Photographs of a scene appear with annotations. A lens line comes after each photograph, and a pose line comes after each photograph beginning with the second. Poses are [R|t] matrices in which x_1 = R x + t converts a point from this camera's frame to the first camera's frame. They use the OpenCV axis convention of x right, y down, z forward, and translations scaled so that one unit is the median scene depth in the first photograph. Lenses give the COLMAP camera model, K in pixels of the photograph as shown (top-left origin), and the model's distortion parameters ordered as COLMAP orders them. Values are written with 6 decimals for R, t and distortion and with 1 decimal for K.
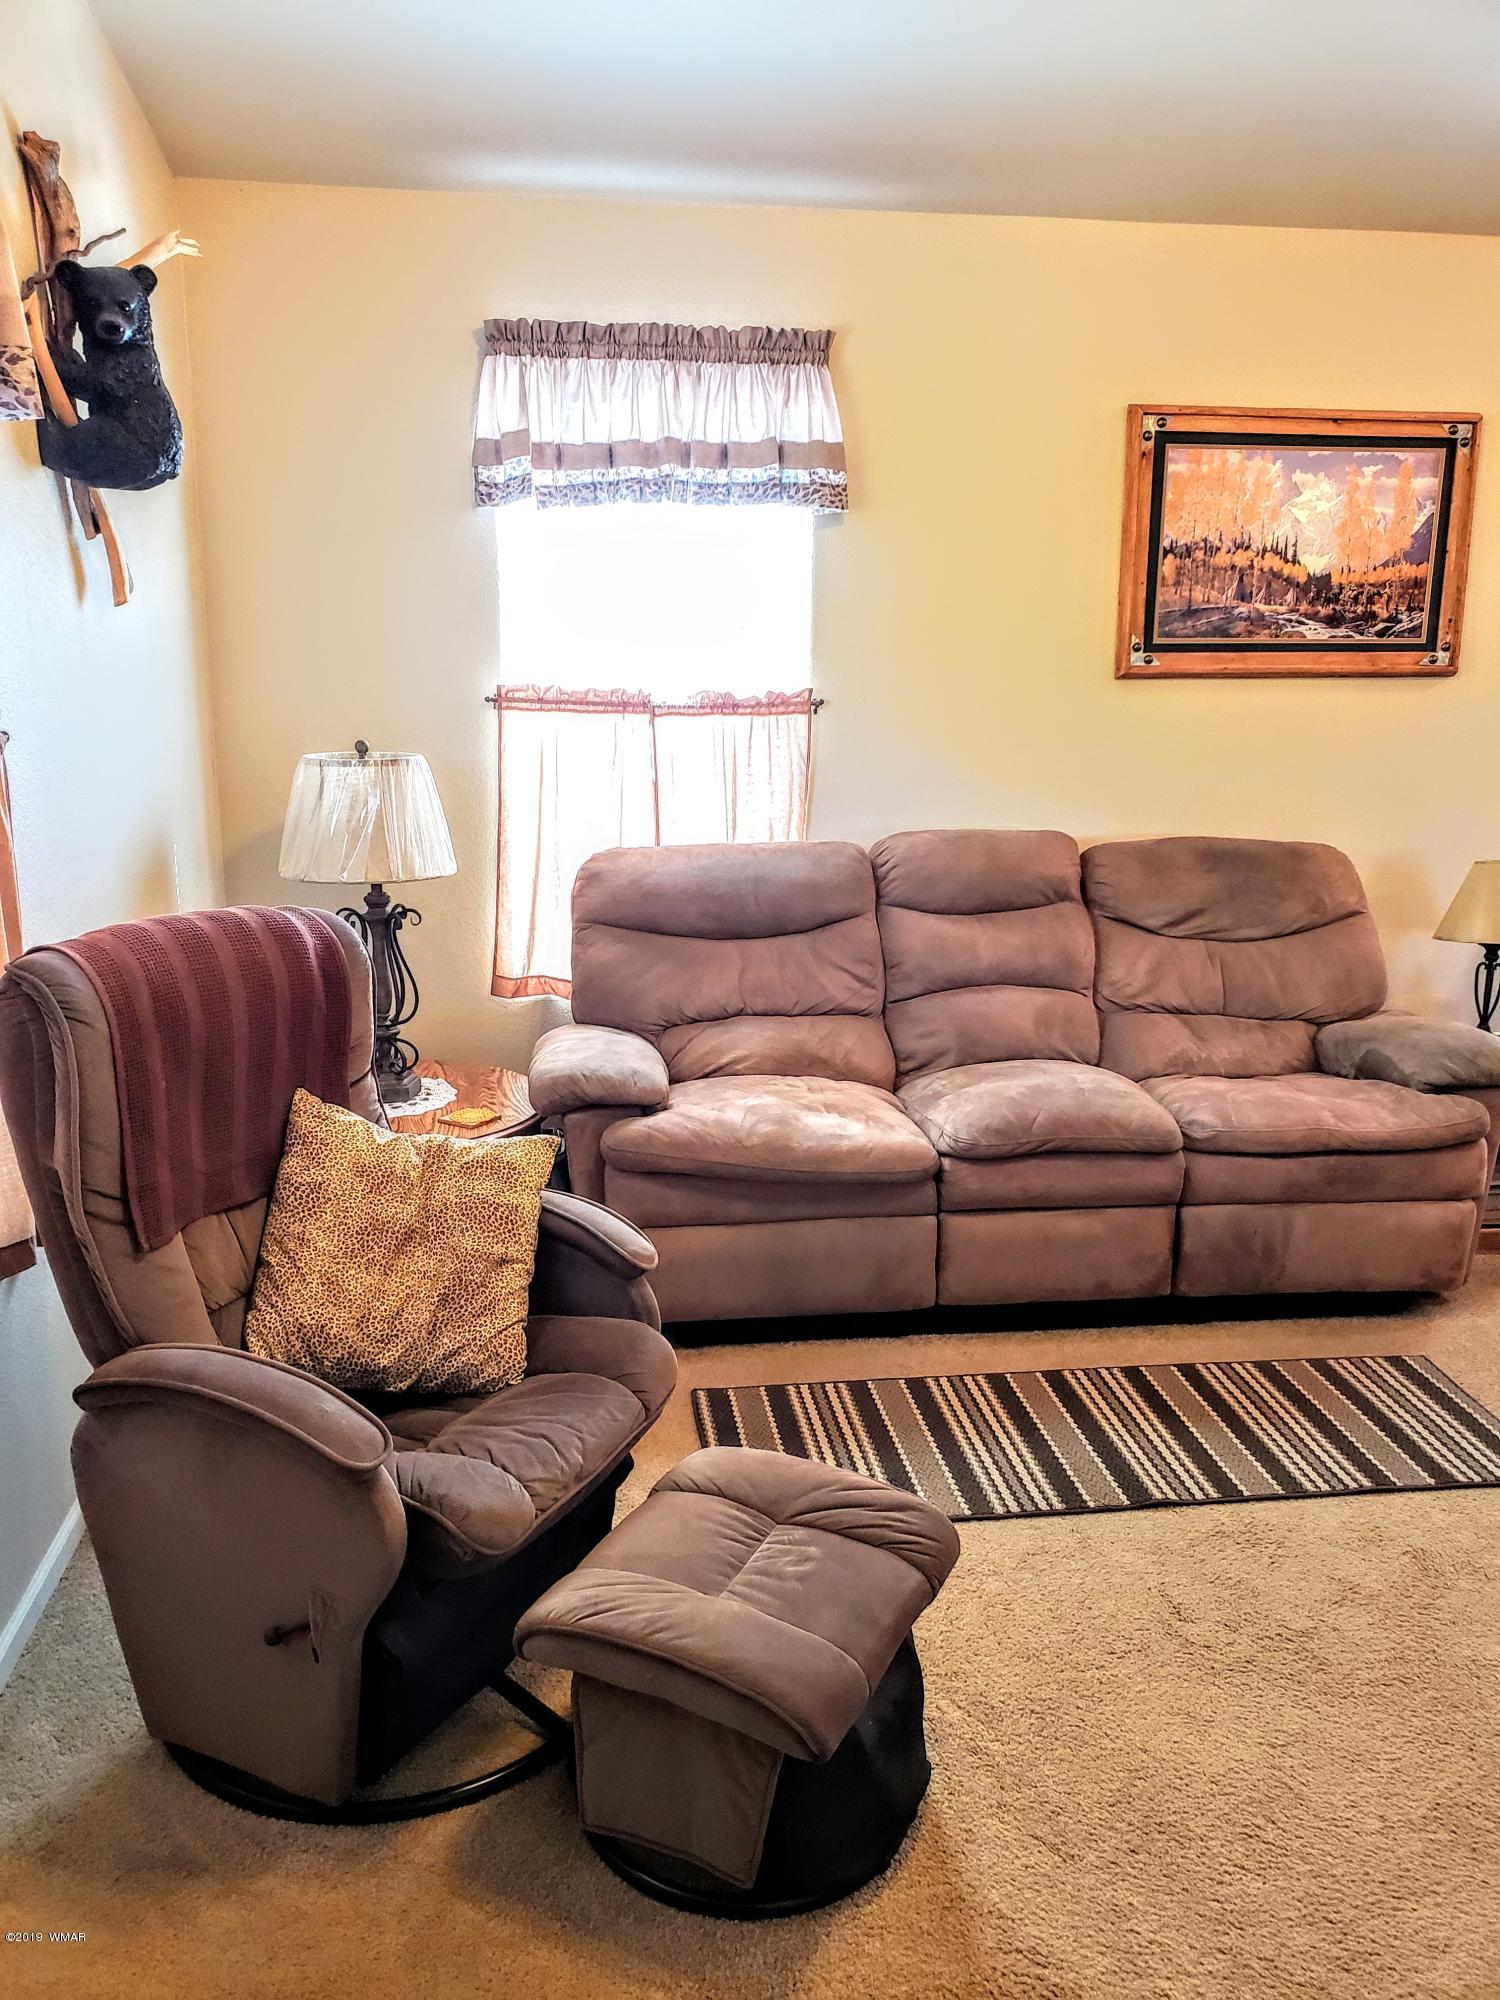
lens RADIAL K [[1556.9, 0, 732.5], [0, 1556.9, 984.1], [0, 0, 1]] dist [0.060166, -0.099809]
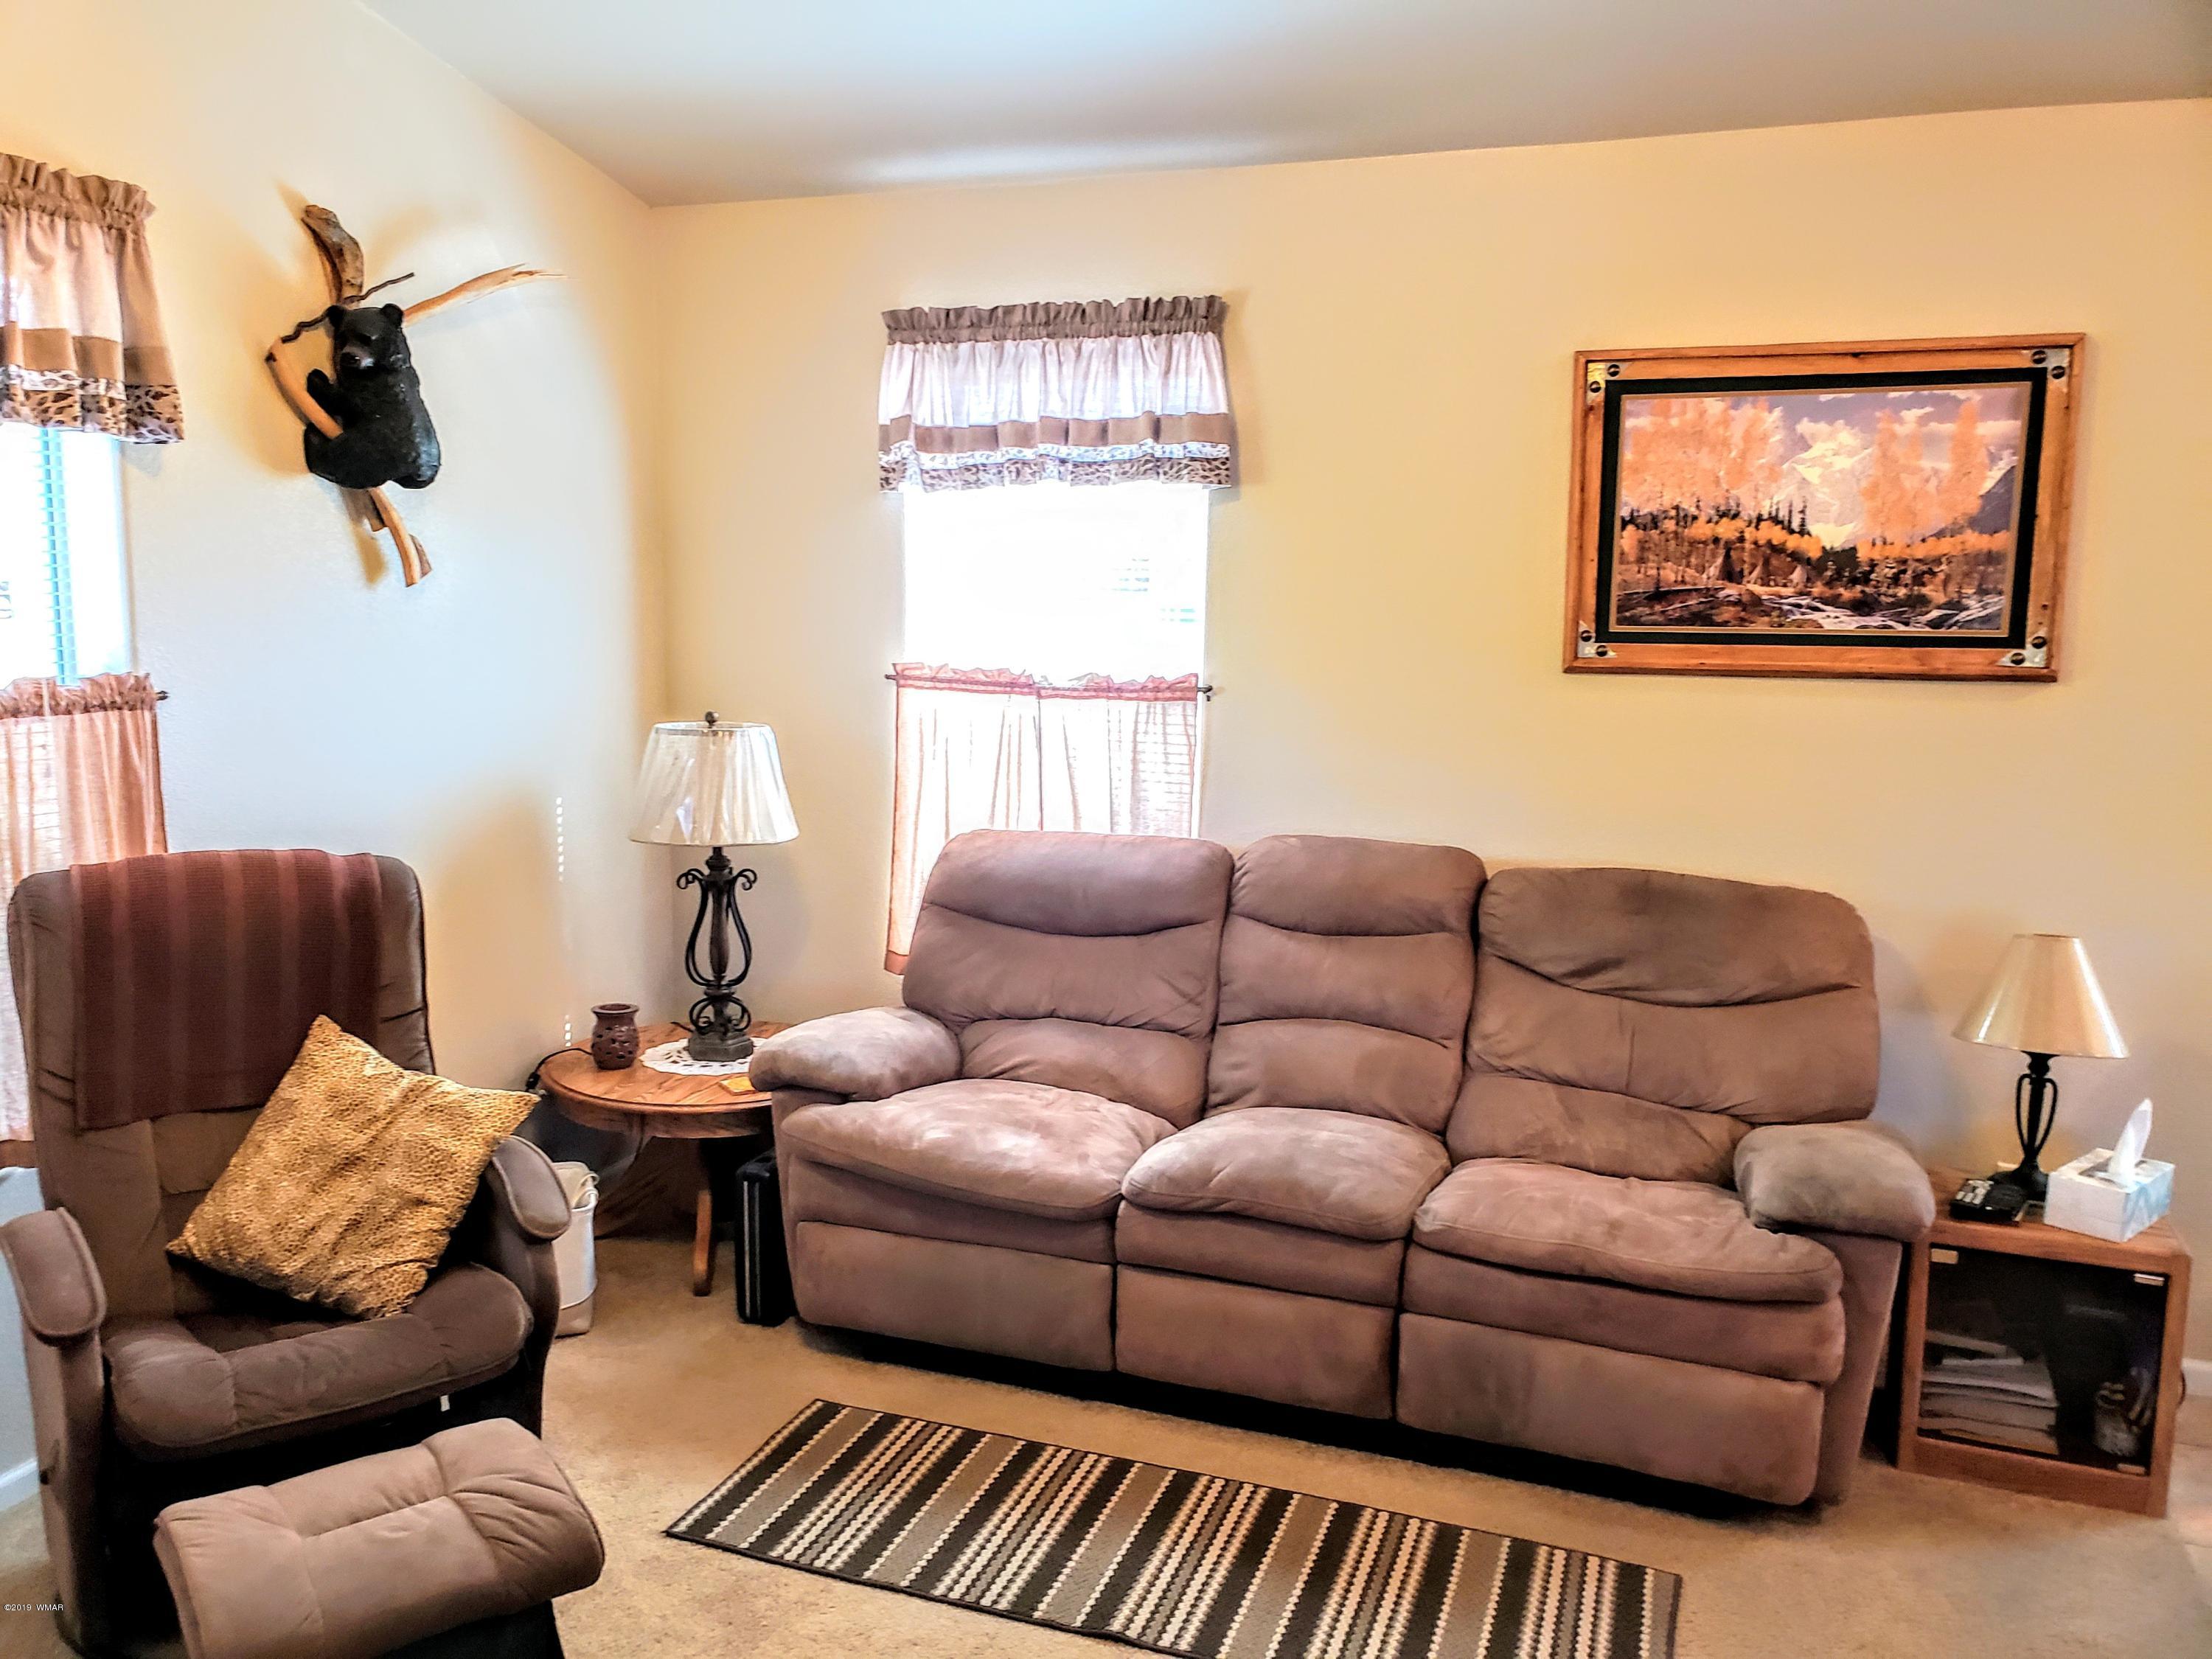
lens RADIAL K [[1721.9, 0, 1093.4], [0, 1721.9, 831.3], [0, 0, 1]] dist [0.060166, -0.099809]
pose [[0.882709, 0.069288, -0.464785, 0.495767], [-0.109763, 0.992111, -0.060560, -0.031155], [0.456922, 0.104473, 0.883350, 0.092230]]
